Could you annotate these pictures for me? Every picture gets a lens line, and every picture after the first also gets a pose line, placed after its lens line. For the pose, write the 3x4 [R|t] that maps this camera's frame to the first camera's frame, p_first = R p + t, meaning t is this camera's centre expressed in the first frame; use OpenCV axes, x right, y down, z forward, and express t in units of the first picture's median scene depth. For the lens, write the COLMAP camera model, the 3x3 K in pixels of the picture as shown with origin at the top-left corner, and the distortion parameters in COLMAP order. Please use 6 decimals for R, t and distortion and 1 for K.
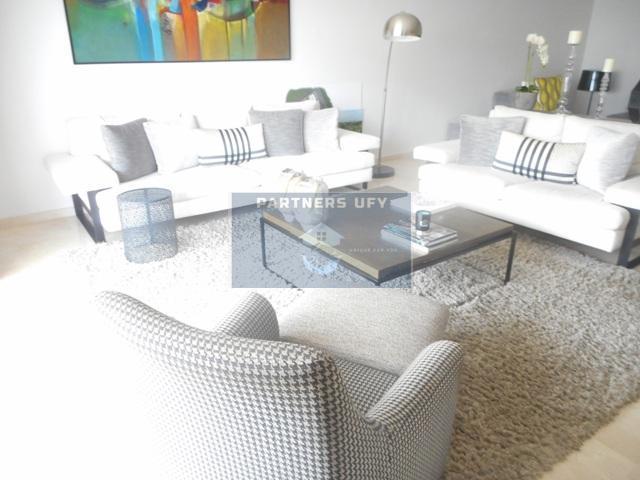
lens RADIAL K [[478.8, 0, 320.0], [0, 478.8, 240.0], [0, 0, 1]] dist [-0.001664, -0.000538]
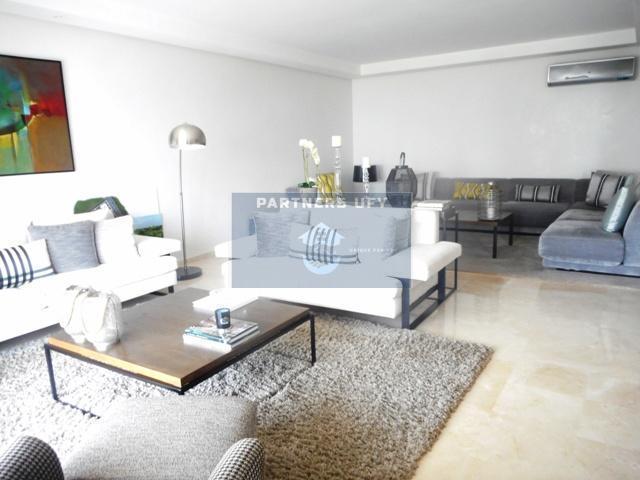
lens RADIAL K [[478.8, 0, 320.0], [0, 478.8, 240.0], [0, 0, 1]] dist [-0.001664, -0.000538]
pose [[0.924216, -0.104996, 0.367152, 0.042136], [0.174978, 0.971024, -0.162774, -0.000598], [-0.339423, 0.214682, 0.915808, -0.023943]]
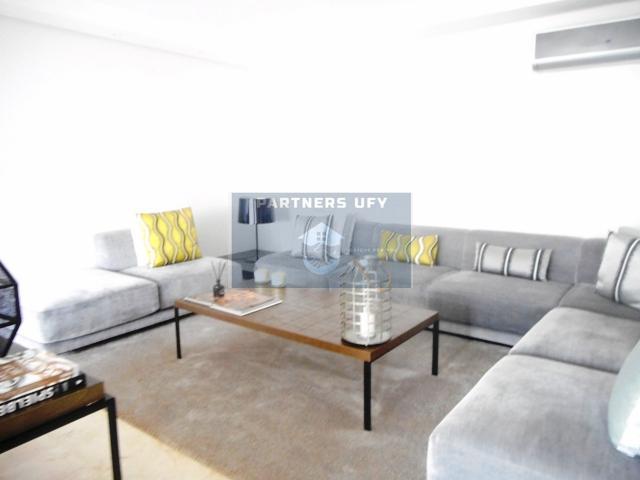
lens RADIAL K [[478.8, 0, 320.0], [0, 478.8, 240.0], [0, 0, 1]] dist [-0.001664, -0.000538]
pose [[0.950464, -0.062591, 0.304468, 0.938436], [0.128398, 0.971101, -0.201190, -0.254185], [-0.283076, 0.230317, 0.931033, 0.574147]]
